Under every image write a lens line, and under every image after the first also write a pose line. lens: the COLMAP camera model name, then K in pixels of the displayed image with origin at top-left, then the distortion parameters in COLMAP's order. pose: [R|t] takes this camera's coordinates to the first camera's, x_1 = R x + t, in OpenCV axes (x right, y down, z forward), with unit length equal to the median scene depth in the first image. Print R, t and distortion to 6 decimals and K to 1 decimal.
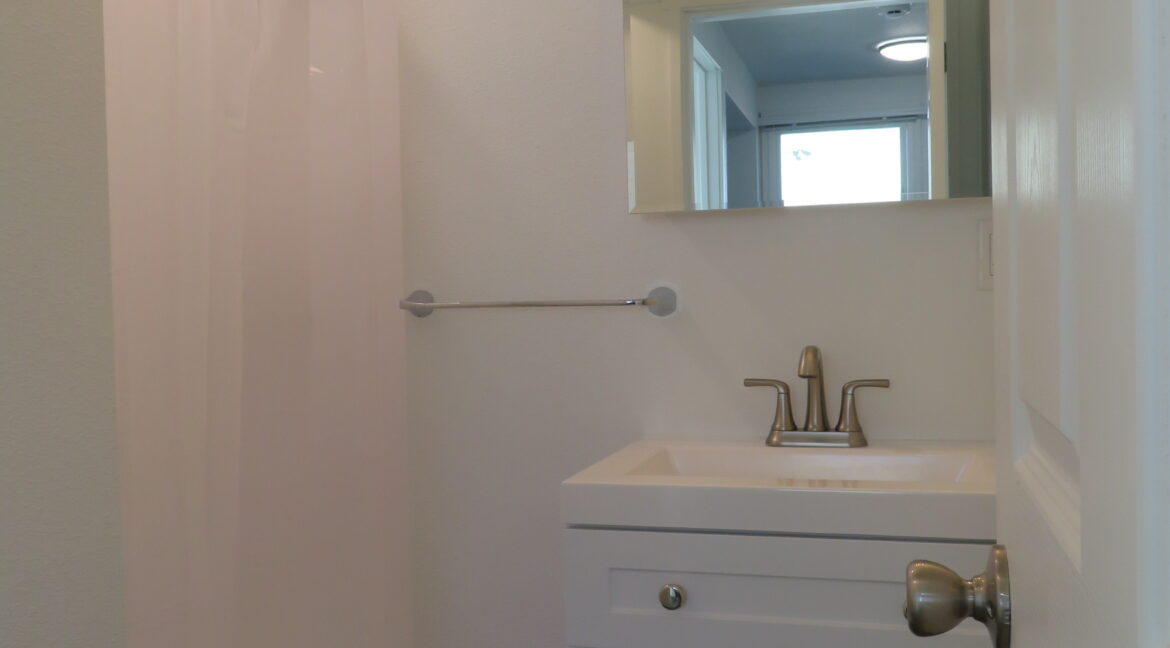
lens RADIAL K [[1059.3, 0, 562.8], [0, 1059.3, 323.9], [0, 0, 1]] dist [0.006829, 0.013415]
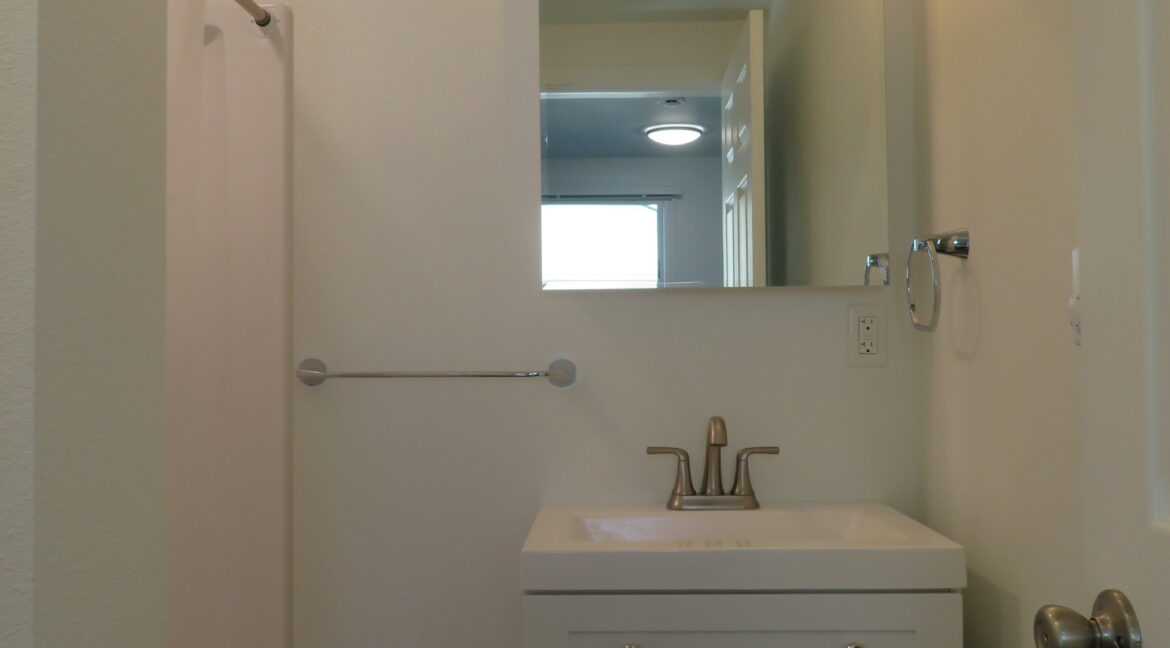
lens RADIAL K [[1059.3, 0, 562.8], [0, 1059.3, 323.9], [0, 0, 1]] dist [0.006829, 0.013415]
pose [[0.968994, 0.020915, 0.246197, -0.179294], [-0.006489, 0.998221, -0.059264, -0.008373], [-0.246998, 0.055829, 0.967406, -0.020649]]
